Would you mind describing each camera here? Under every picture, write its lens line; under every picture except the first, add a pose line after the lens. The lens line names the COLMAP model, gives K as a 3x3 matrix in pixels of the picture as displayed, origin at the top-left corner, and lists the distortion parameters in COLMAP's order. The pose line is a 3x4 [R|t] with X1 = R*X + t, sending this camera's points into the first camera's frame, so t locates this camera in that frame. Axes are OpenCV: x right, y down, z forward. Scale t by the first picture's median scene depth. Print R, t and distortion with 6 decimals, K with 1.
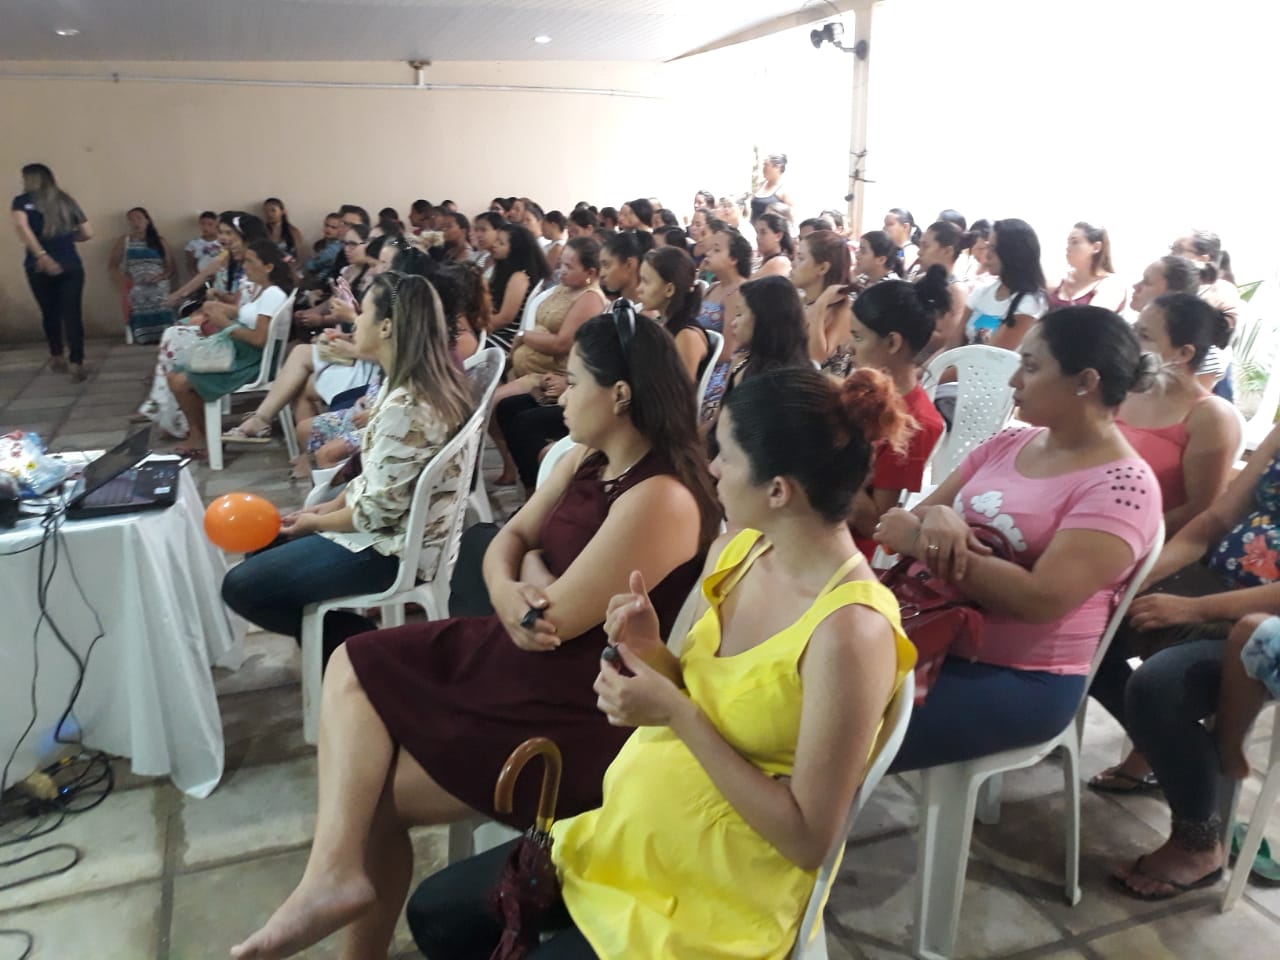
lens RADIAL K [[1076.4, 0, 637.7], [0, 1076.4, 475.4], [0, 0, 1]] dist [0.004836, -0.012877]
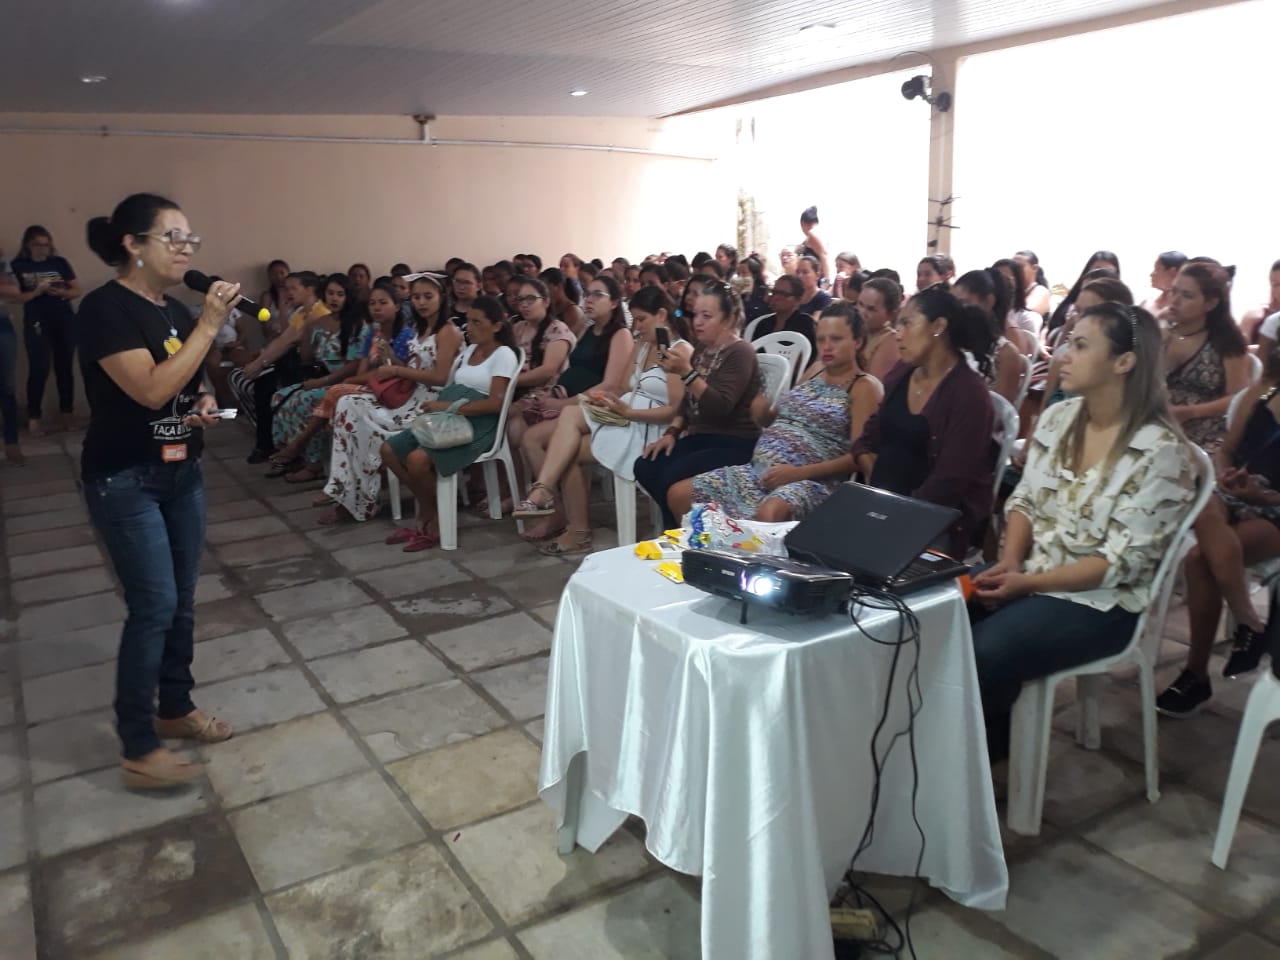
lens RADIAL K [[1076.4, 0, 637.7], [0, 1076.4, 475.4], [0, 0, 1]] dist [0.004836, -0.012877]
pose [[0.980605, -0.059218, 0.186836, -0.801561], [0.069622, 0.996338, -0.049622, -0.023482], [-0.183213, 0.061667, 0.981137, 0.178212]]
